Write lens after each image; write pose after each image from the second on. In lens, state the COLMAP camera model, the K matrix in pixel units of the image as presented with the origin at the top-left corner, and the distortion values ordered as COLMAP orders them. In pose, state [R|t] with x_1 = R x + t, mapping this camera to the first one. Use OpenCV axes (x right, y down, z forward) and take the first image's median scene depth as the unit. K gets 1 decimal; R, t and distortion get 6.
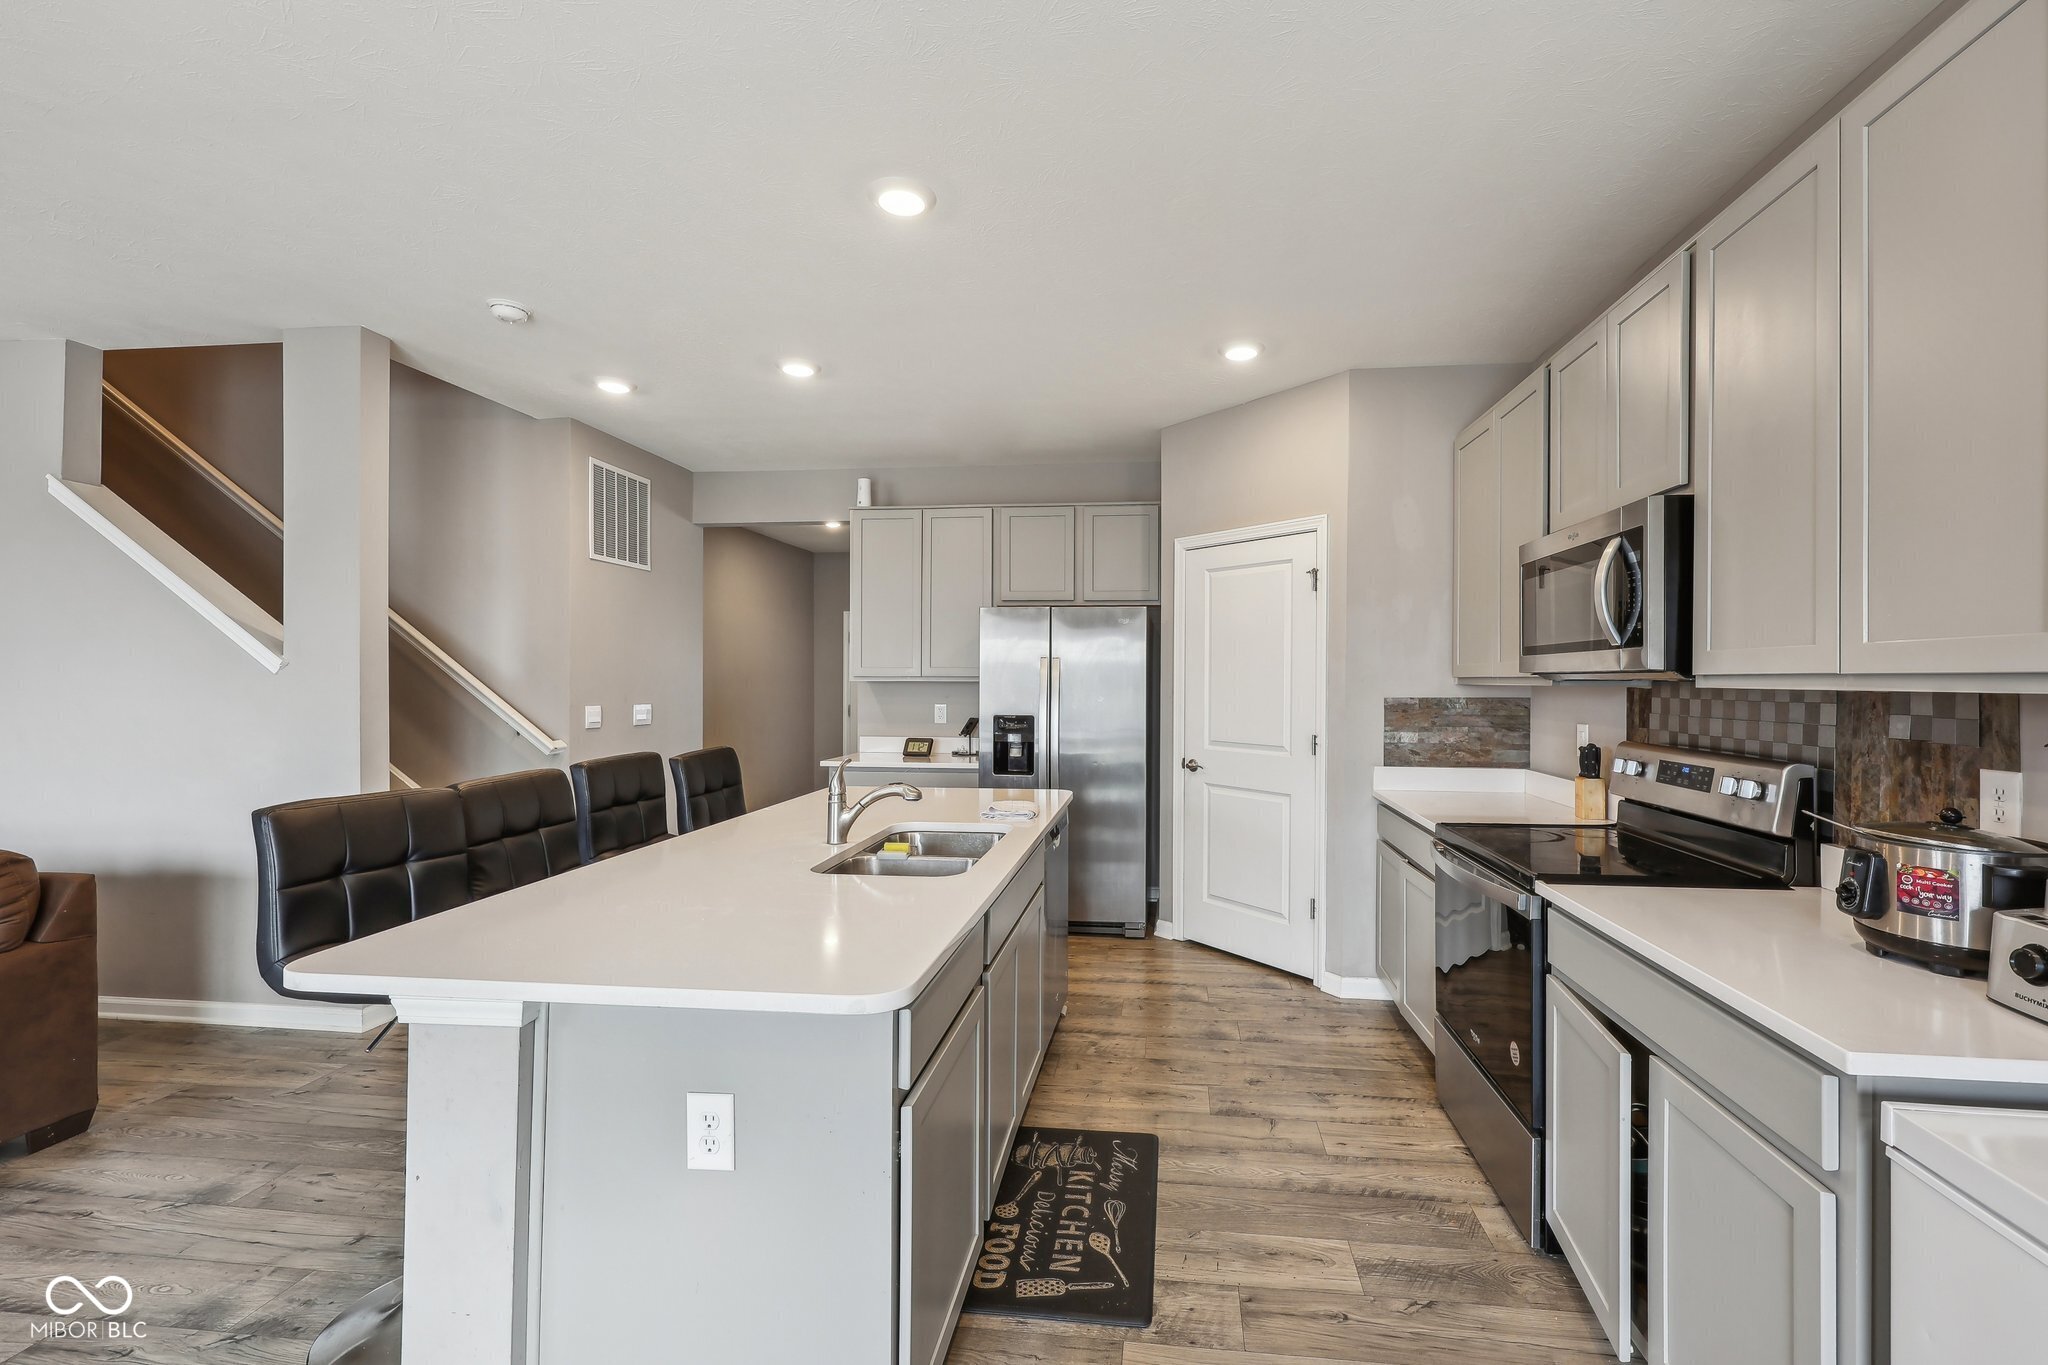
lens RADIAL K [[852.5, 0, 1087.6], [0, 852.5, 680.4], [0, 0, 1]] dist [-0.000808, 0.000028]
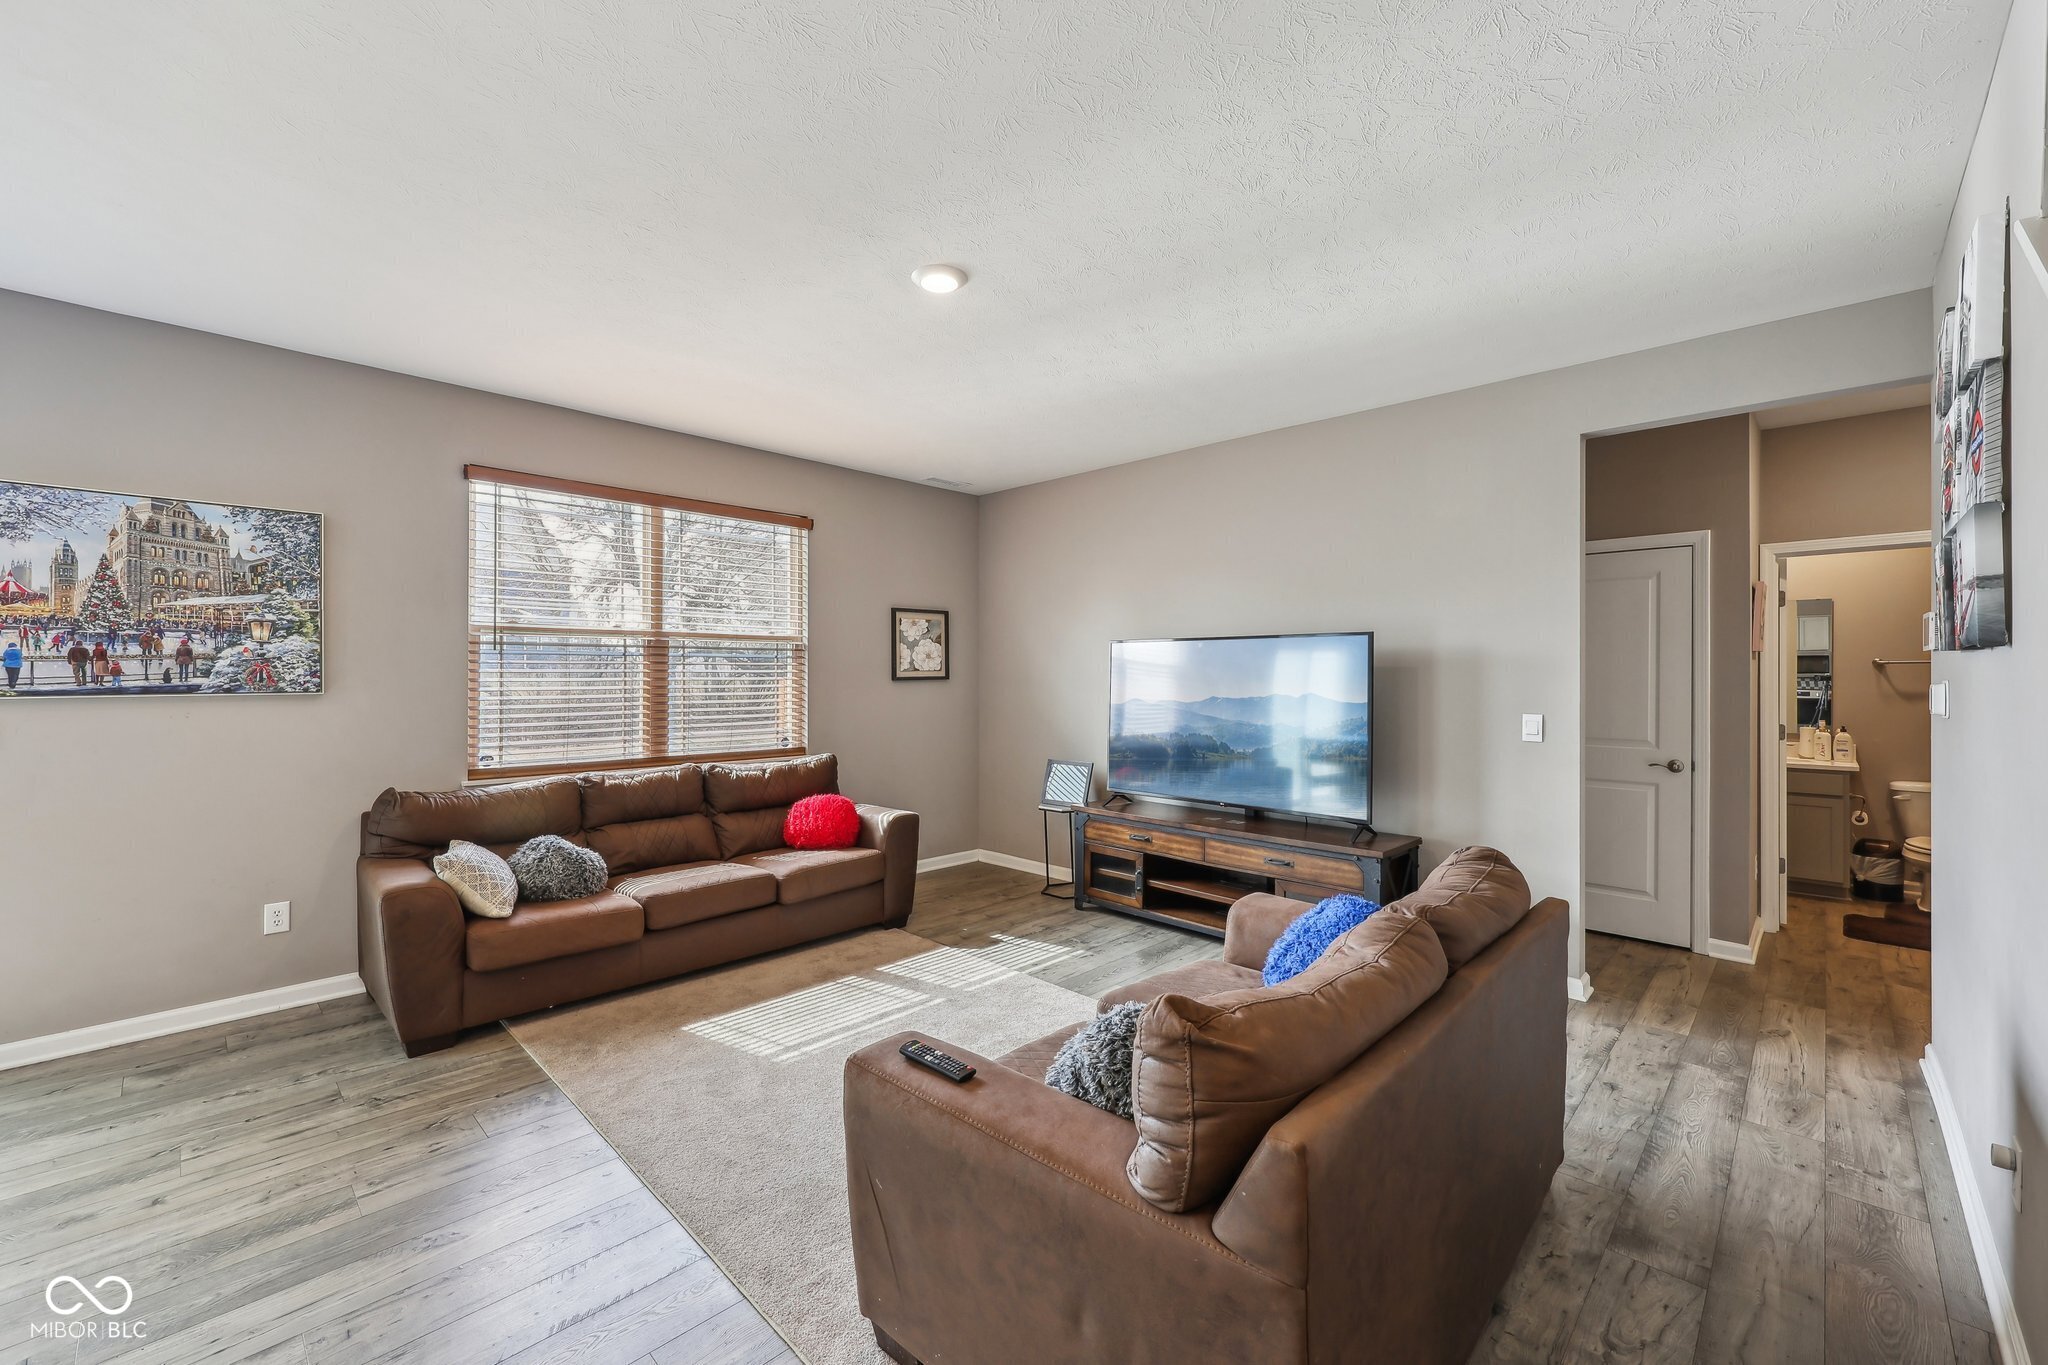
lens RADIAL K [[827.4, 0, 1022.7], [0, 827.4, 675.2], [0, 0, 1]] dist [0.000260, 0.000018]
pose [[-0.621938, -0.006862, -0.783036, -0.681246], [-0.006393, 0.999973, -0.003685, -0.005036], [0.783040, 0.002714, -0.621965, 1.037548]]
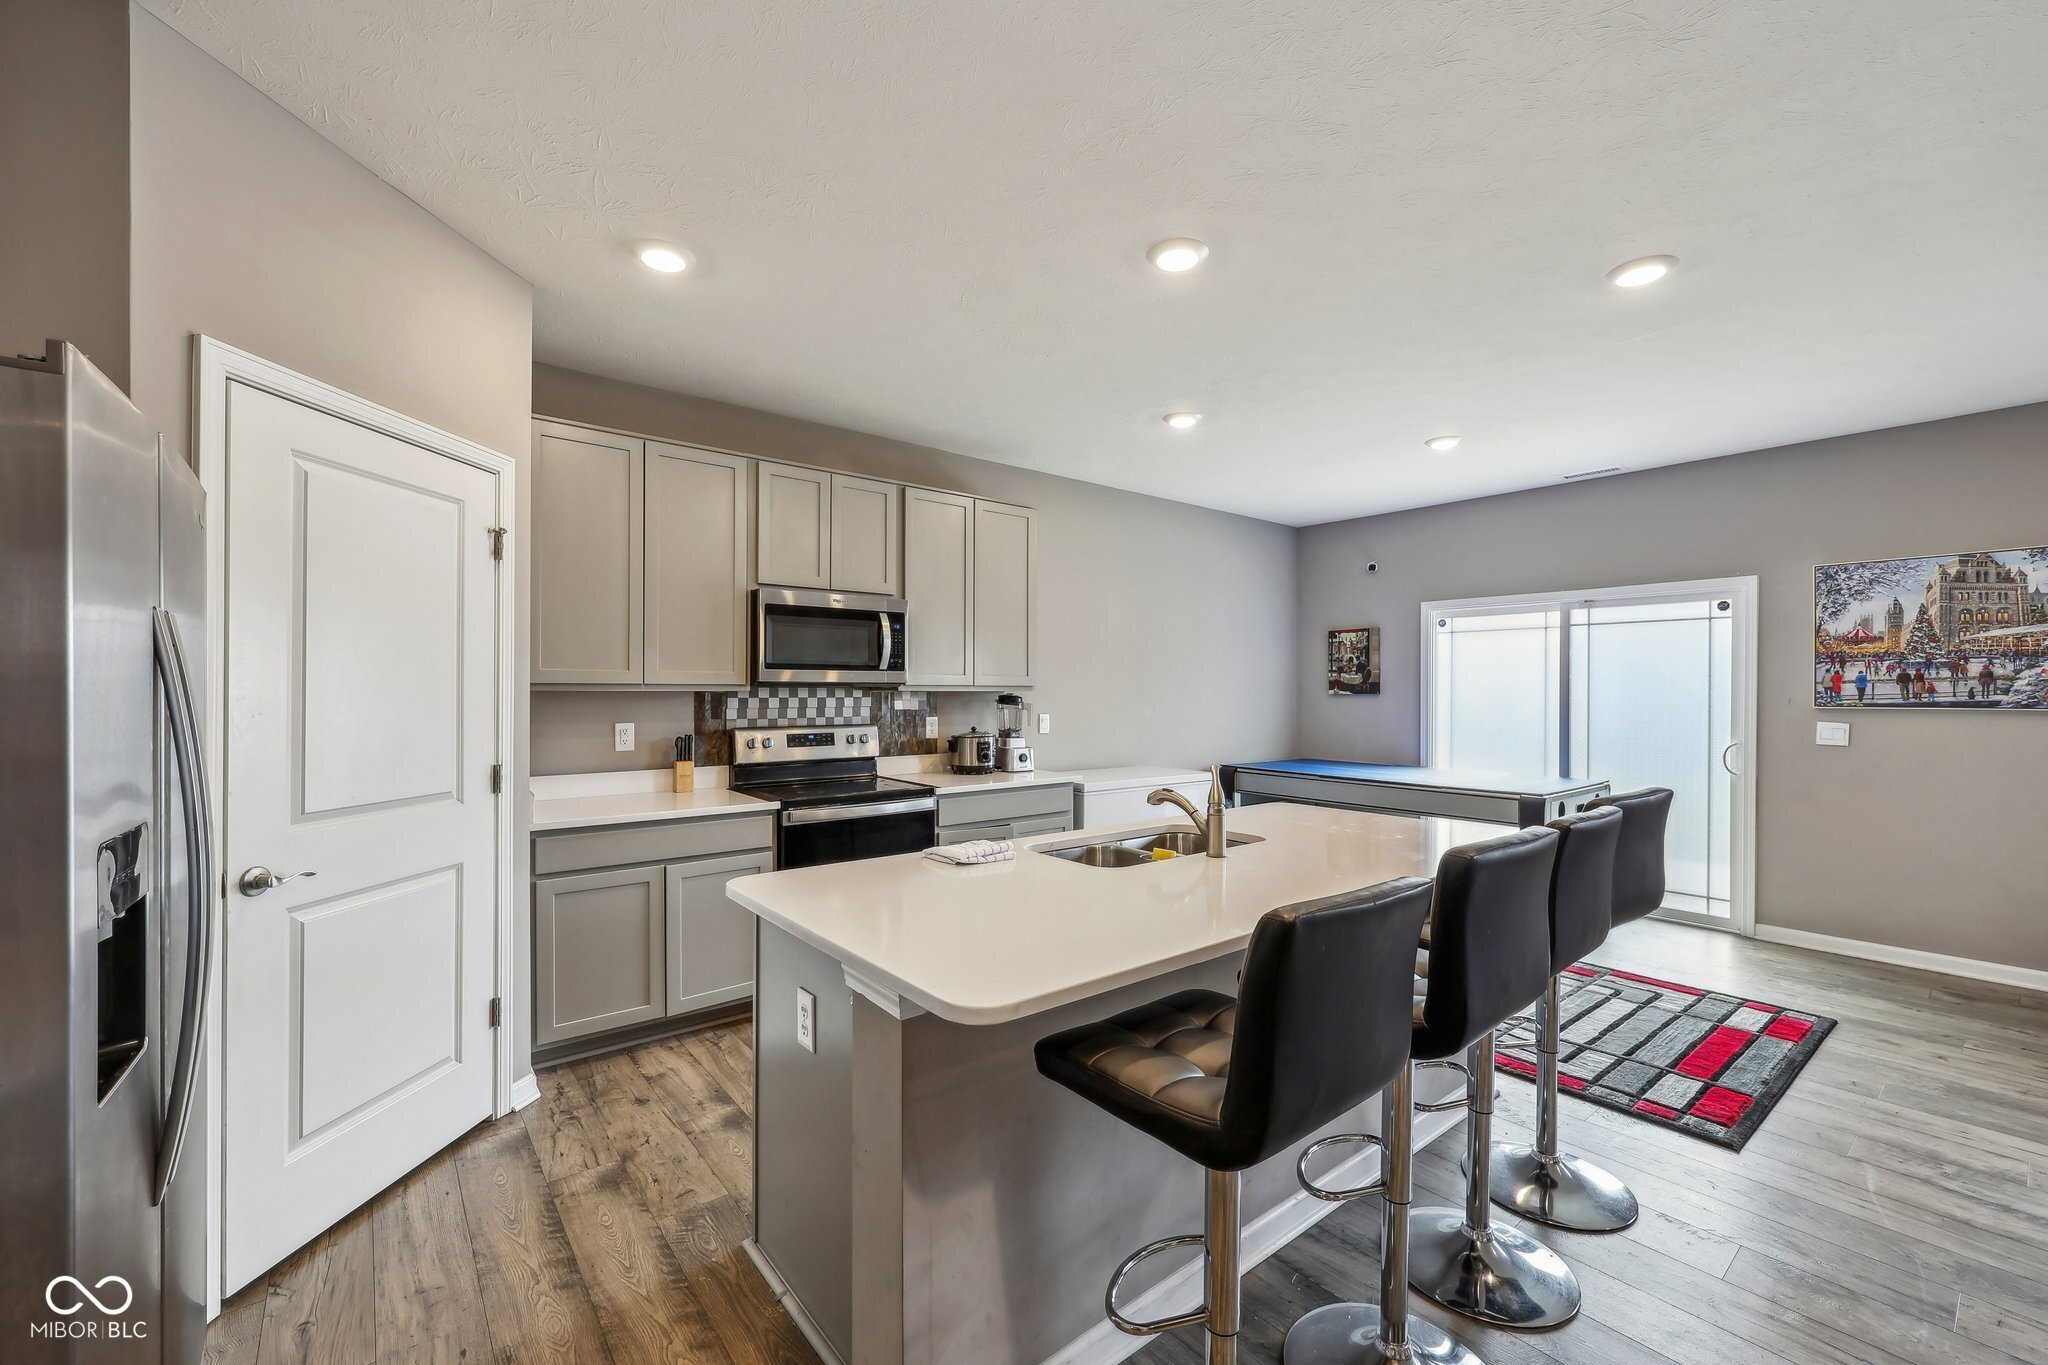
lens RADIAL K [[828.7, 0, 1020.7], [0, 828.7, 690.9], [0, 0, 1]] dist [0.000126, 0.000282]
pose [[-0.702075, -0.009248, 0.712043, -0.705813], [-0.006009, 0.999957, 0.007062, -0.005456], [-0.712078, 0.000679, -0.702100, 1.582618]]
